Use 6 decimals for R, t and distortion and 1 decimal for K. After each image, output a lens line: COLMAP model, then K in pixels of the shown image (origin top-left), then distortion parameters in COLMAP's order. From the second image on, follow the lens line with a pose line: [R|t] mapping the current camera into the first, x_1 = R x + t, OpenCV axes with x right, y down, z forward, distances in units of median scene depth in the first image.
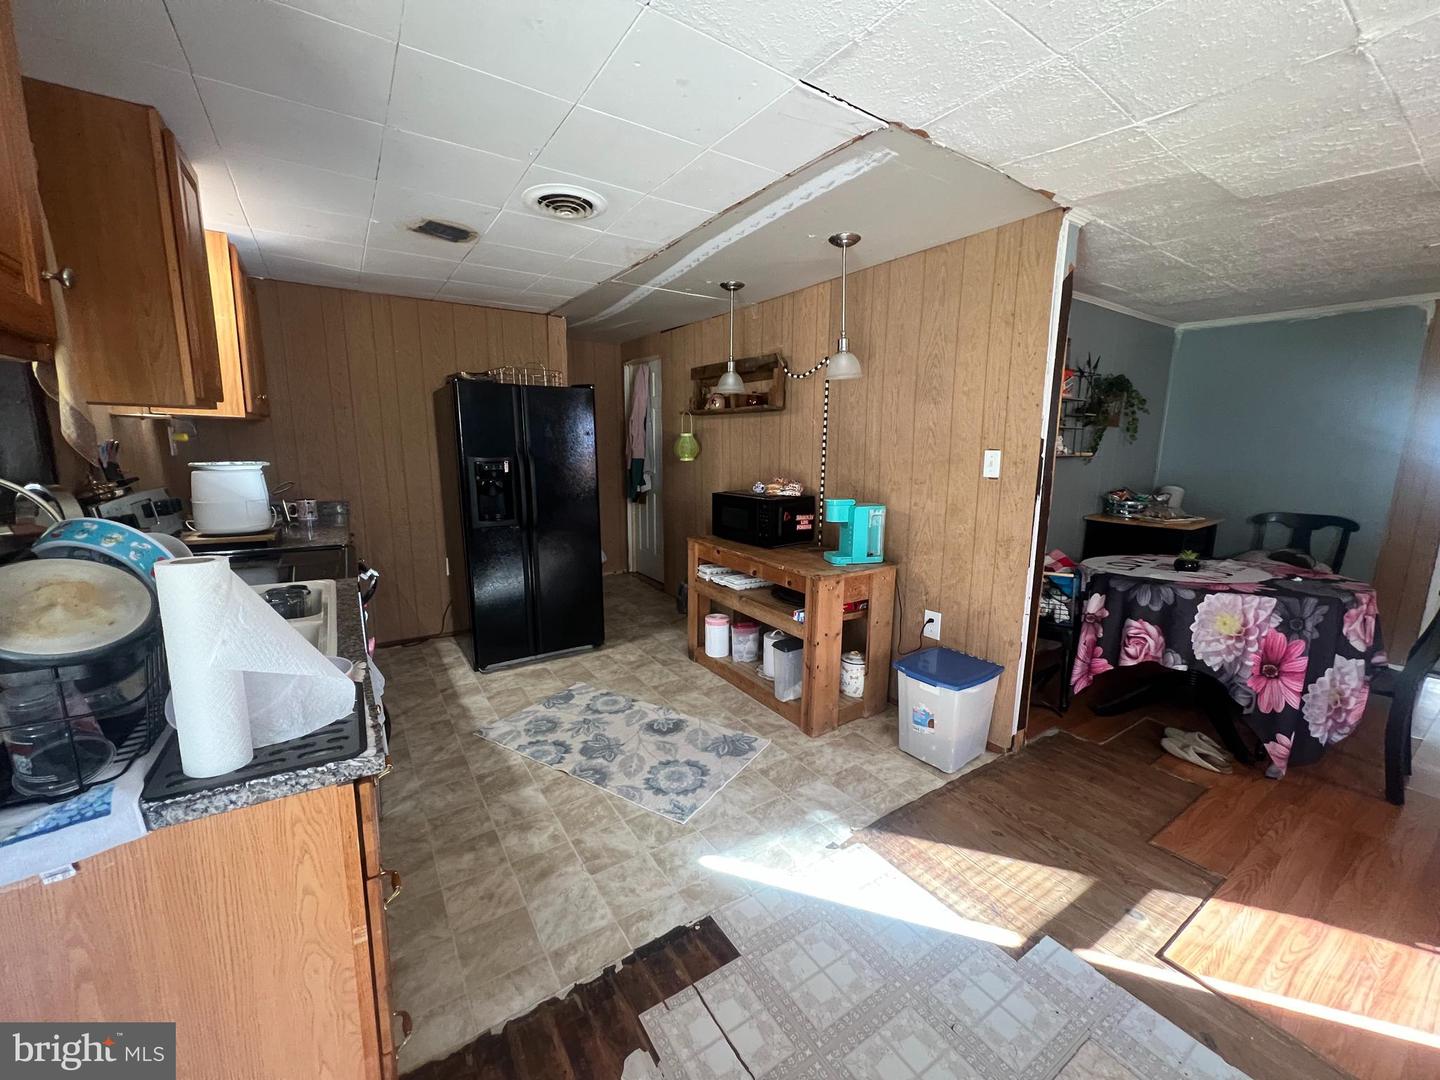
lens RADIAL K [[571.8, 0, 722.9], [0, 571.8, 544.9], [0, 0, 1]] dist [-0.002670, -0.000034]
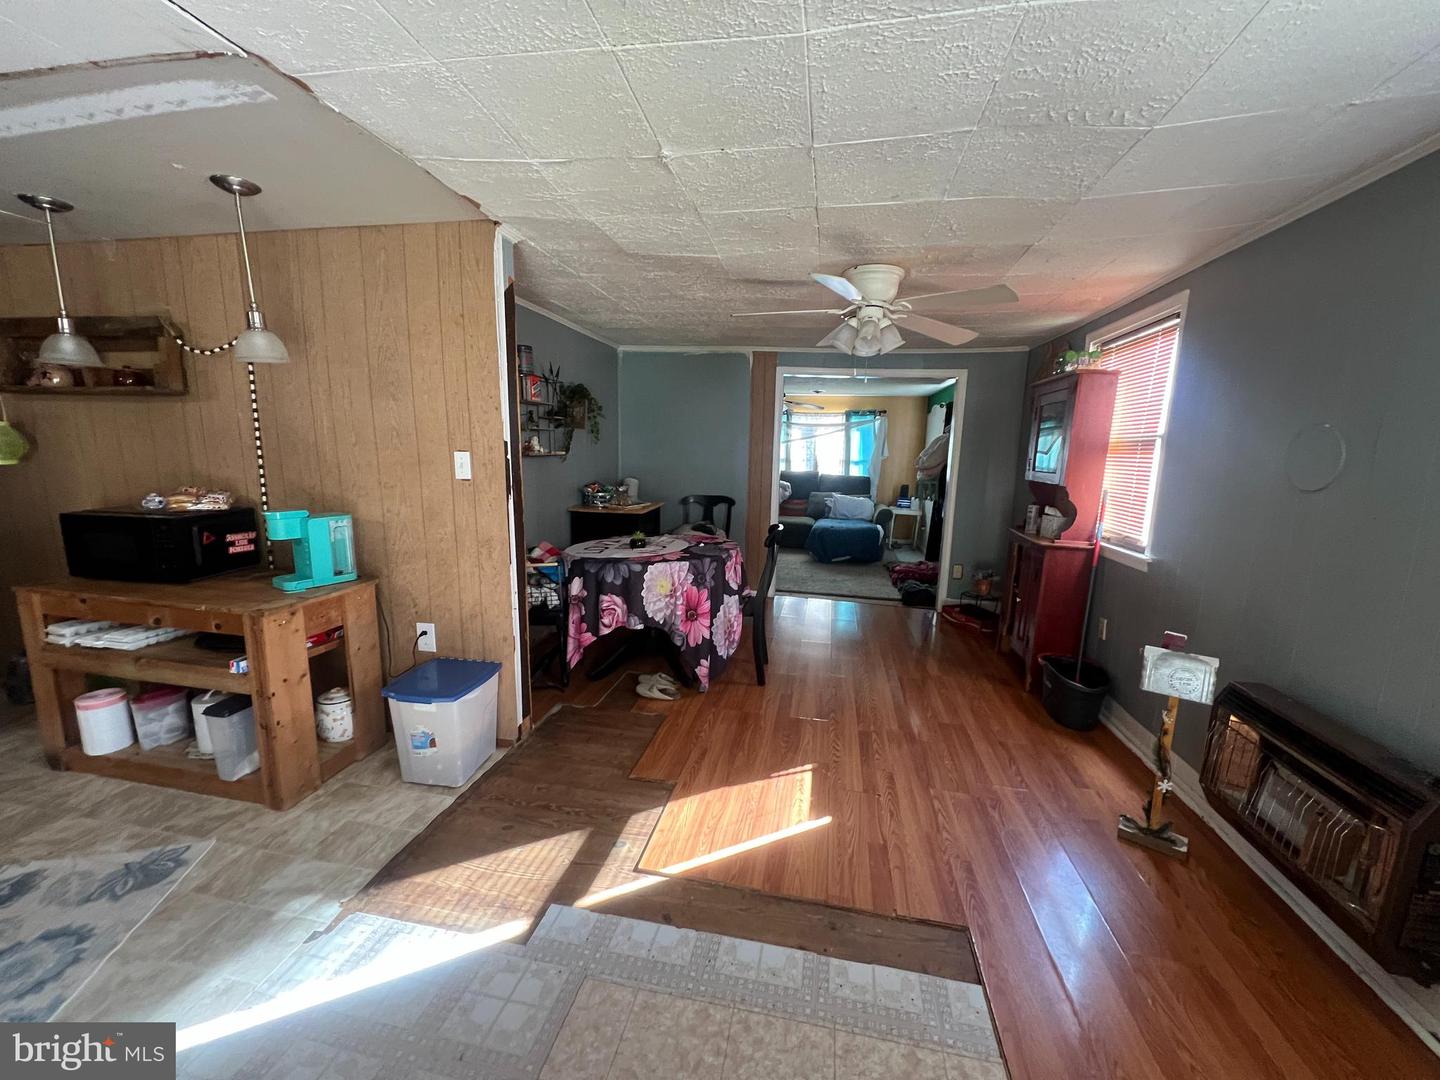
lens RADIAL K [[571.8, 0, 722.9], [0, 571.8, 544.9], [0, 0, 1]] dist [-0.002670, -0.000034]
pose [[0.699979, -0.116234, 0.704641, 0.068090], [0.110009, 0.992439, 0.054427, -0.008565], [-0.705640, 0.039419, 0.707474, -0.013329]]
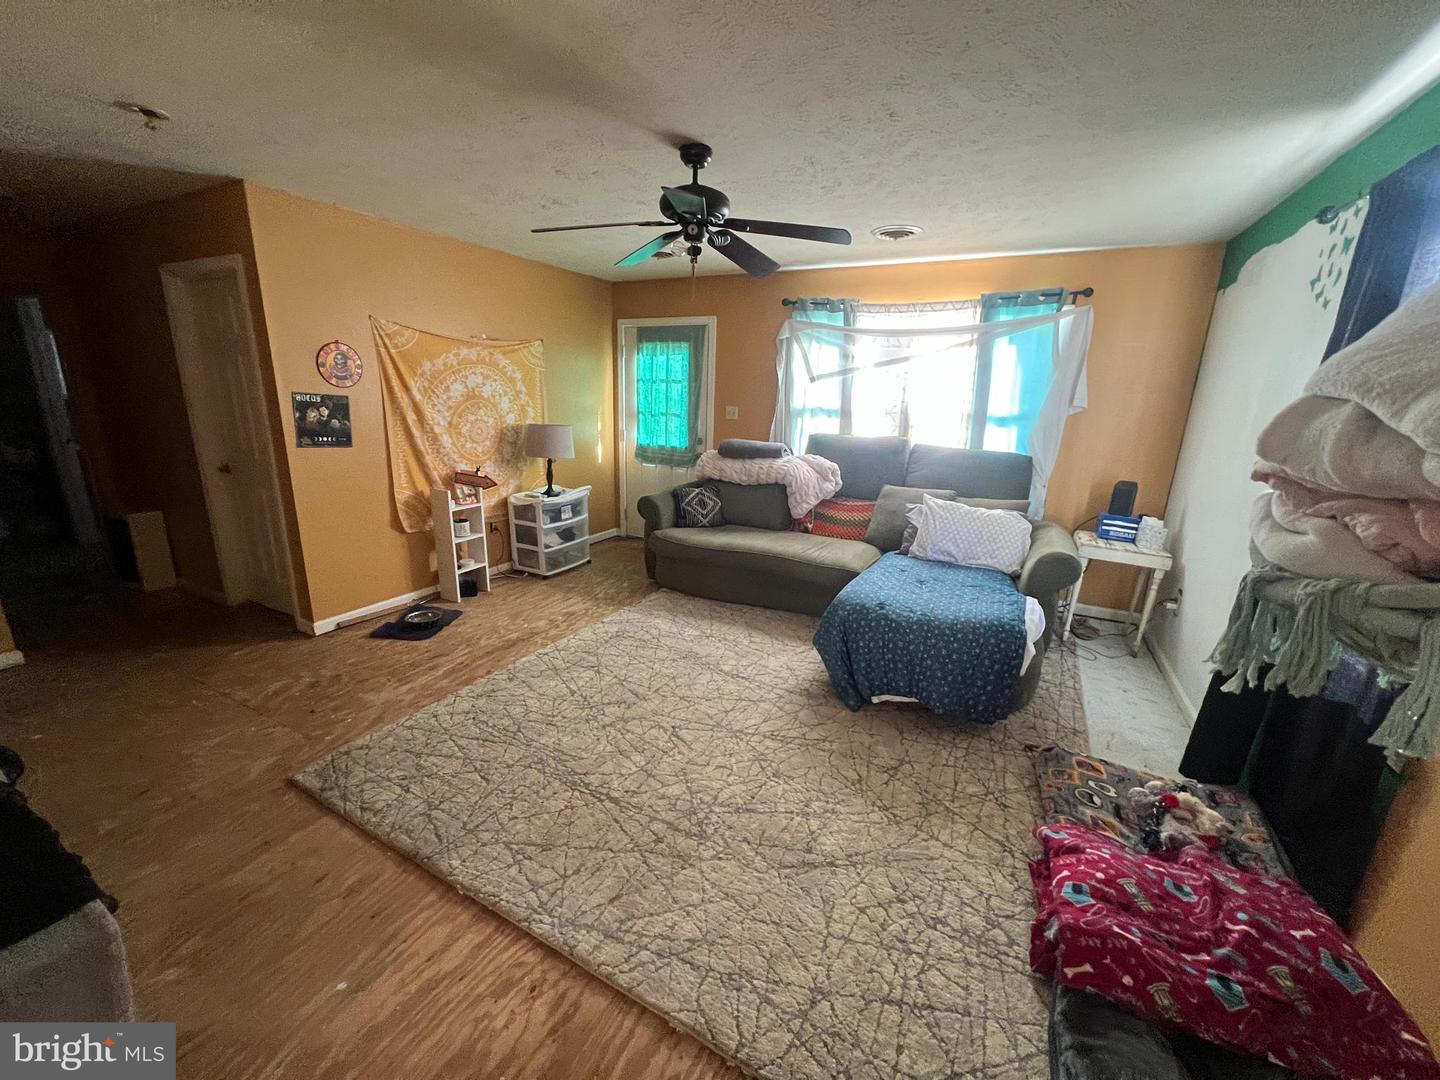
lens RADIAL K [[571.8, 0, 722.9], [0, 571.8, 544.9], [0, 0, 1]] dist [-0.002670, -0.000034]
pose [[0.874699, -0.113362, 0.471223, 1.046226], [0.067397, 0.991265, 0.113366, -0.074297], [-0.479958, -0.067402, 0.874698, 0.498003]]
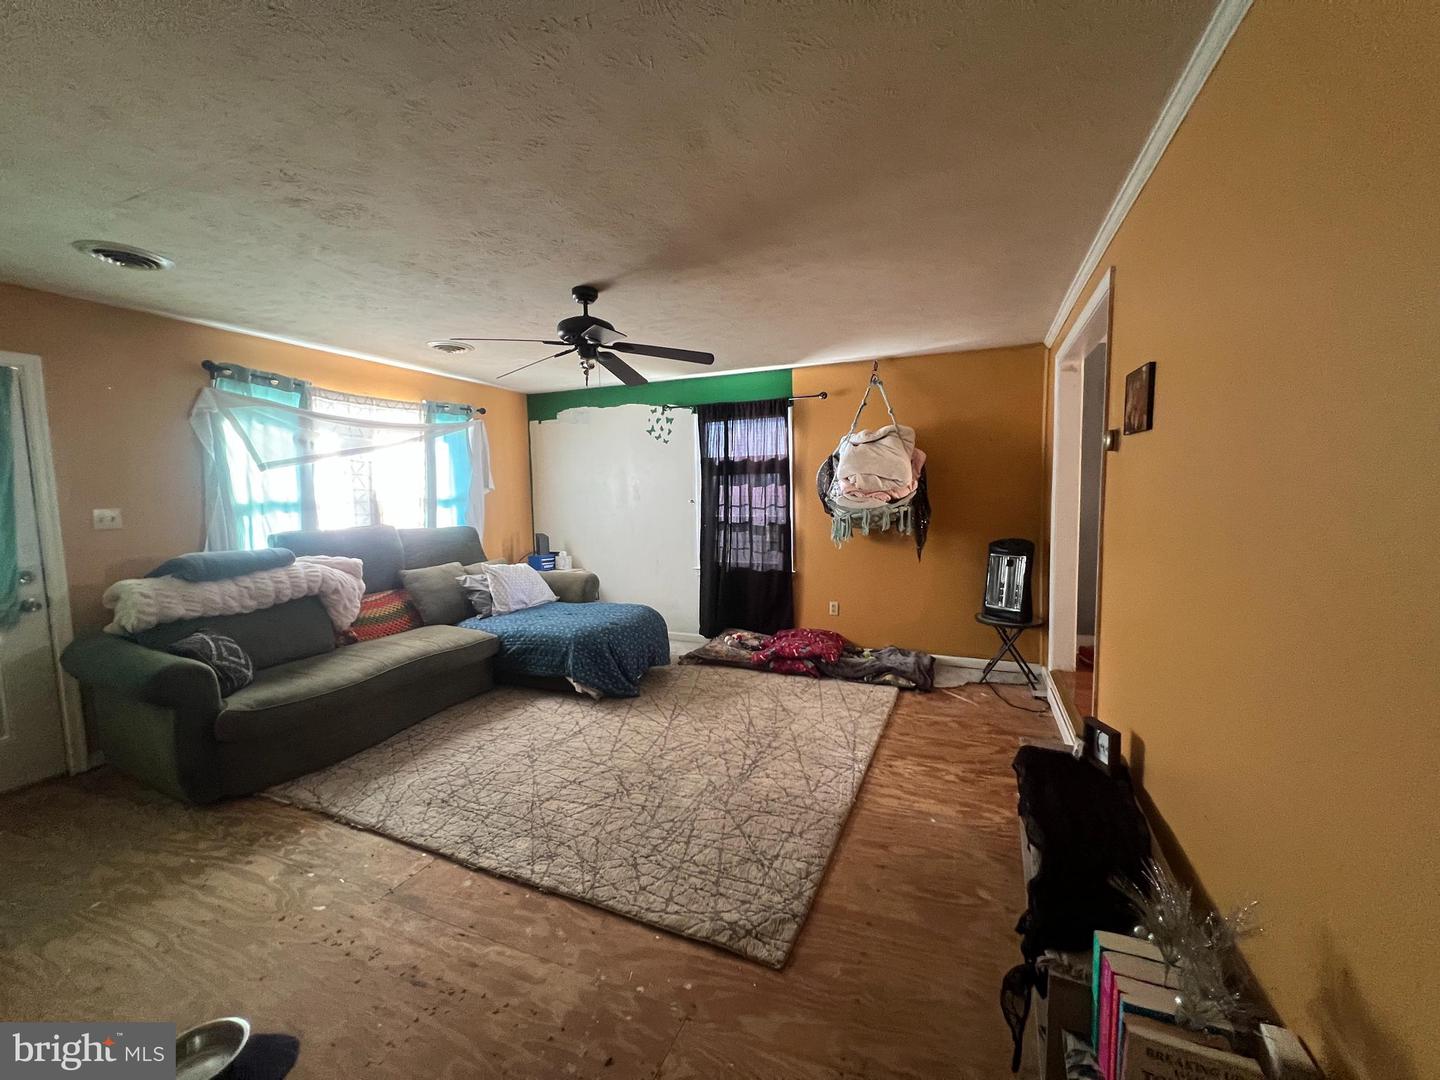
lens RADIAL K [[571.8, 0, 722.9], [0, 571.8, 544.9], [0, 0, 1]] dist [-0.002670, -0.000034]
pose [[-0.546299, -0.080265, 0.833736, 0.685847], [0.156706, 0.968027, 0.195874, -0.184118], [-0.822800, 0.237657, -0.516254, 1.201016]]
